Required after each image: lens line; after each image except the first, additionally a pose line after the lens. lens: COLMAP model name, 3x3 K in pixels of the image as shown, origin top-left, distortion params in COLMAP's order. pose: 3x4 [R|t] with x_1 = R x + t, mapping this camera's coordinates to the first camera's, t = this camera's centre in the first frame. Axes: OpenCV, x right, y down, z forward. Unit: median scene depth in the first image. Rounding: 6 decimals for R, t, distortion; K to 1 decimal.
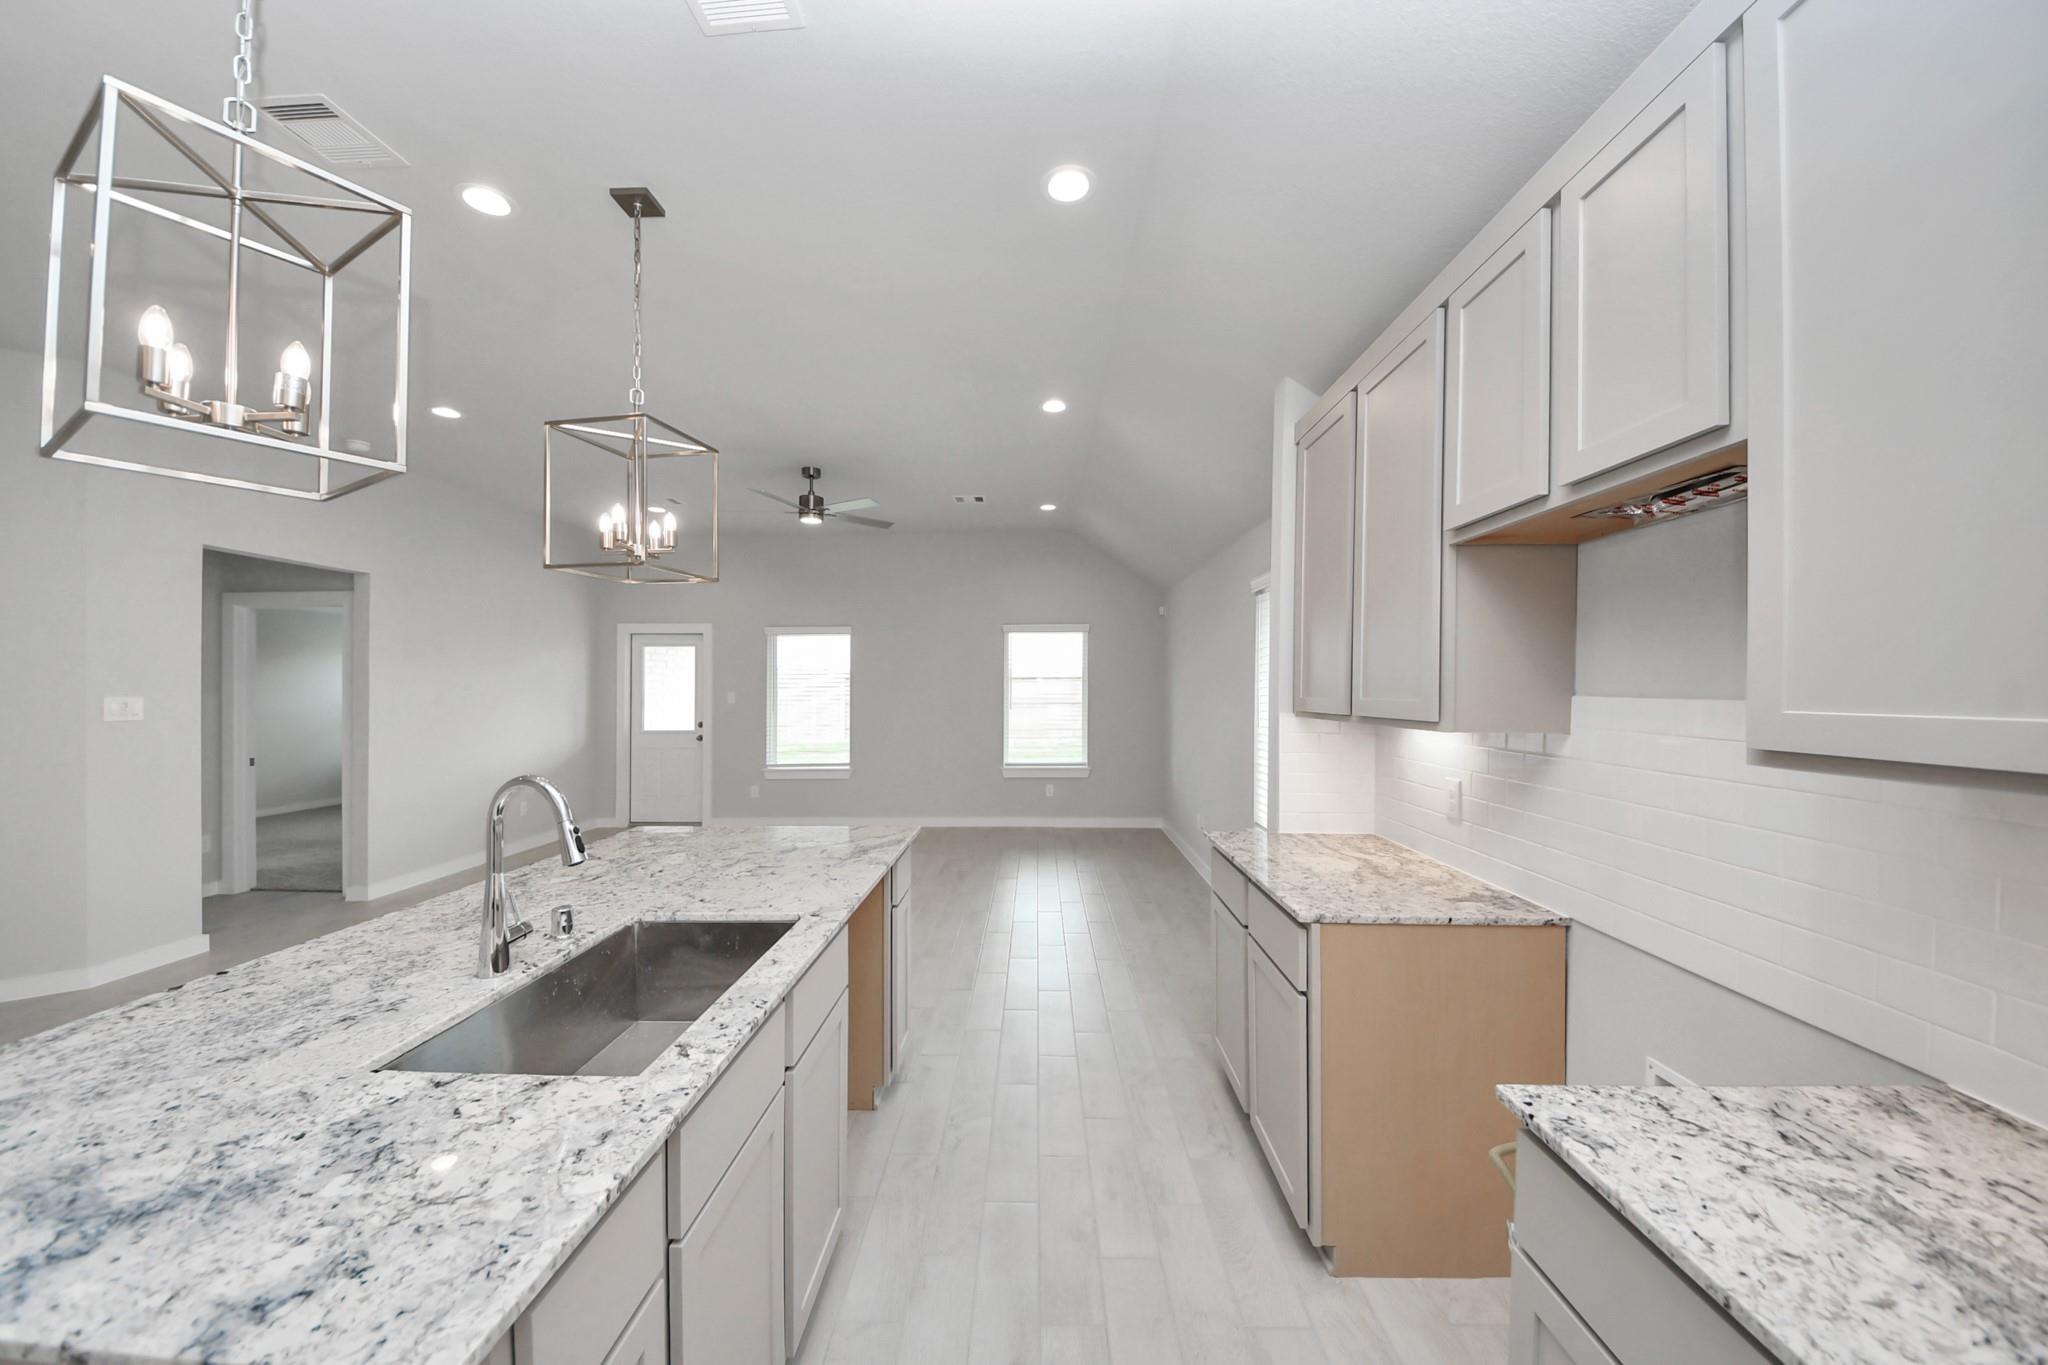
lens RADIAL K [[815.4, 0, 1008.4], [0, 815.4, 651.2], [0, 0, 1]] dist [0.044778, -0.036949]
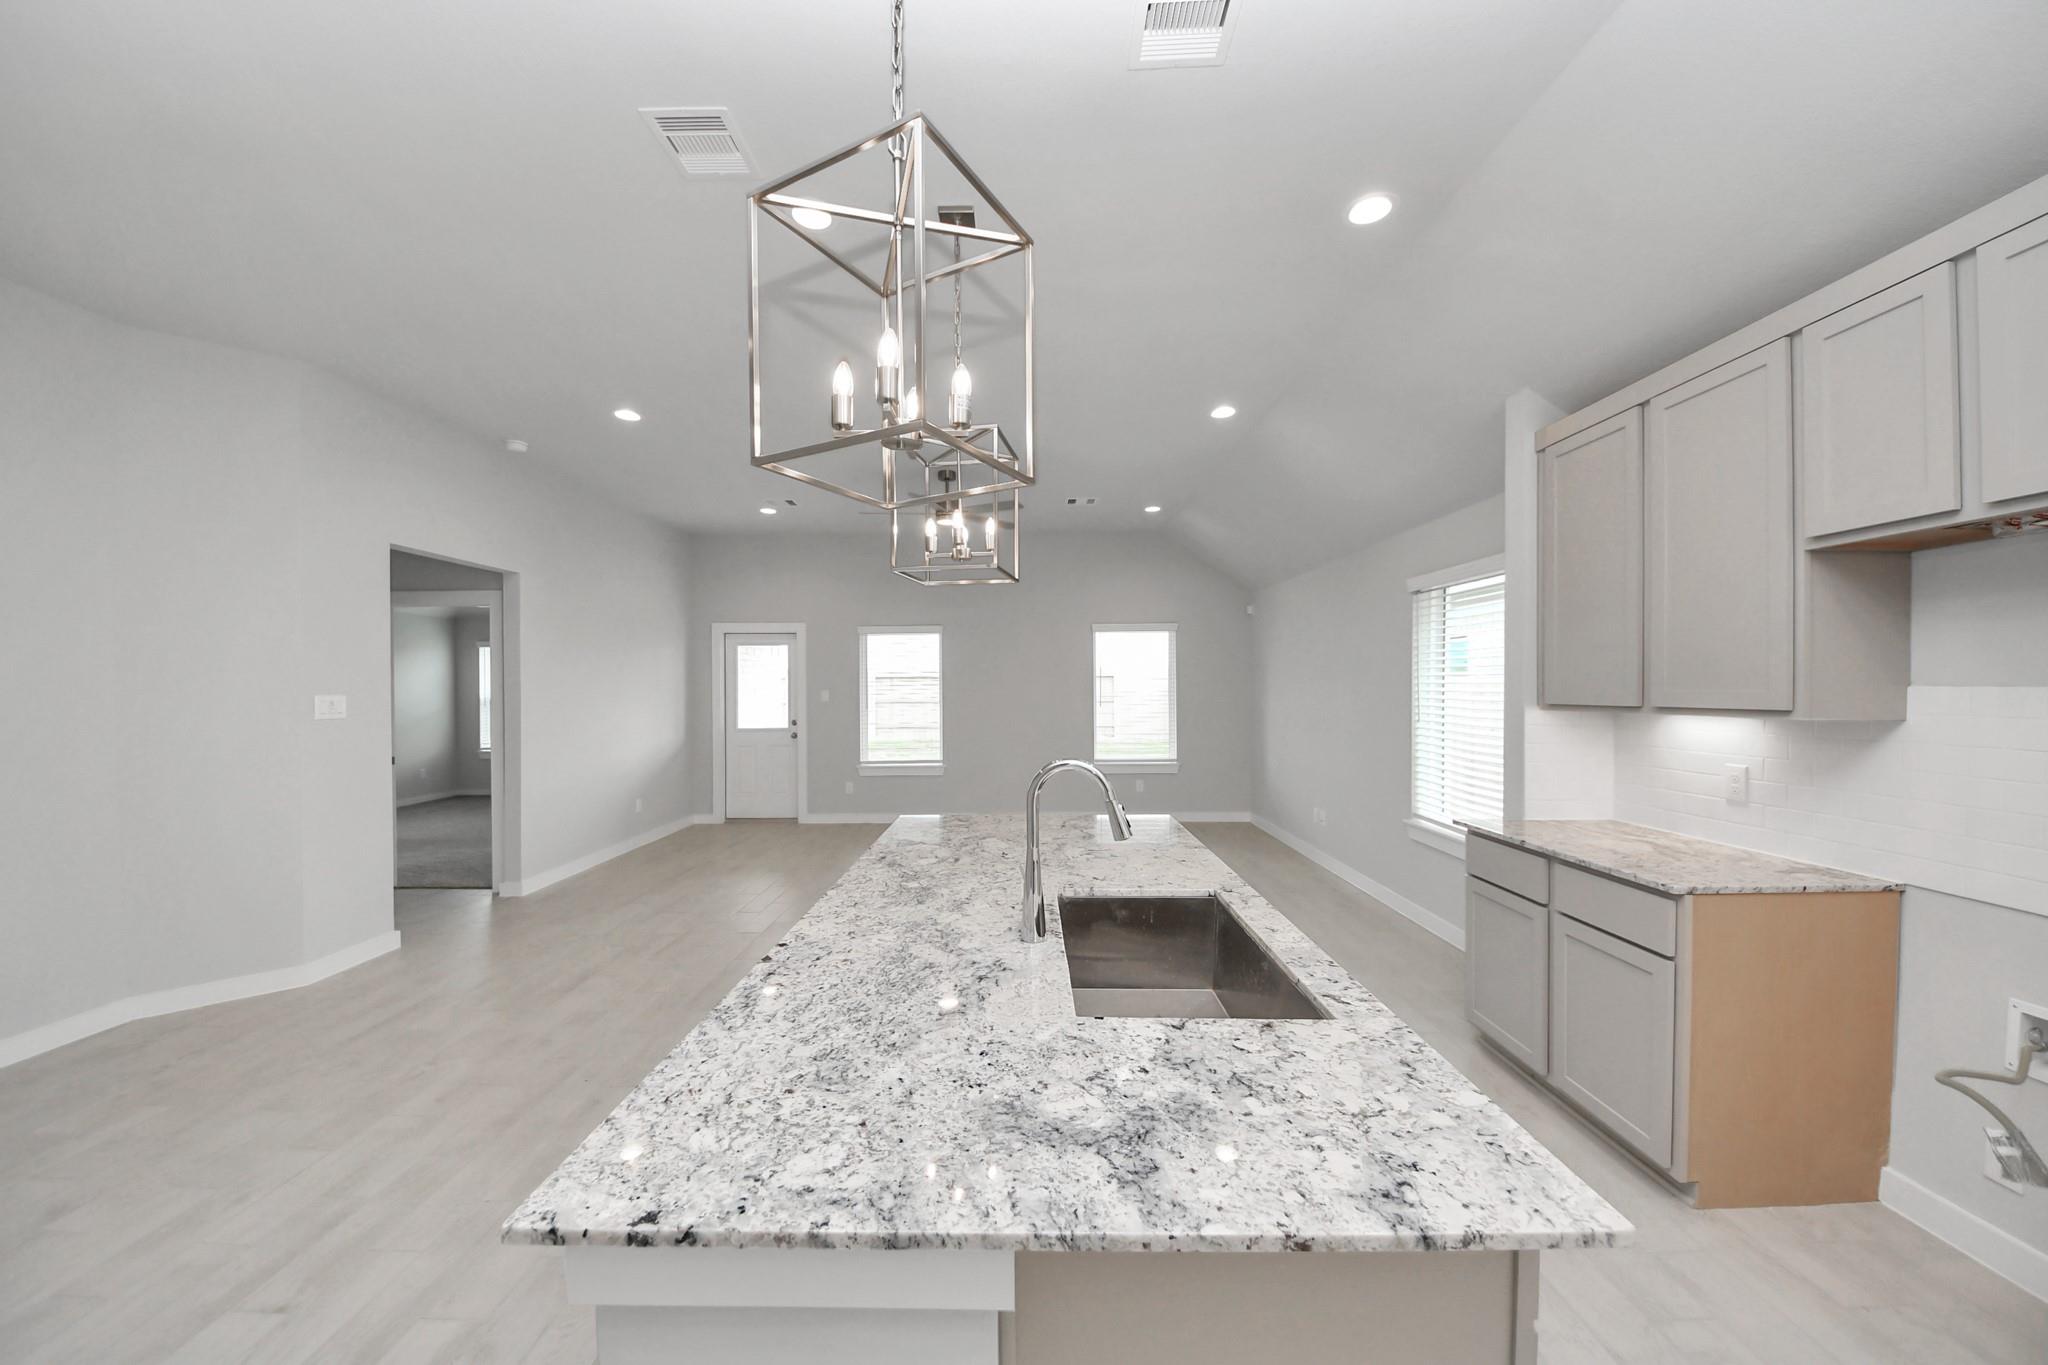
lens RADIAL K [[821.7, 0, 940.9], [0, 821.7, 658.0], [0, 0, 1]] dist [0.031367, -0.021429]
pose [[0.999516, -0.000940, 0.031102, -0.637456], [0.000710, 0.999972, 0.007410, 0.006430], [-0.031108, -0.007384, 0.999489, -0.072208]]
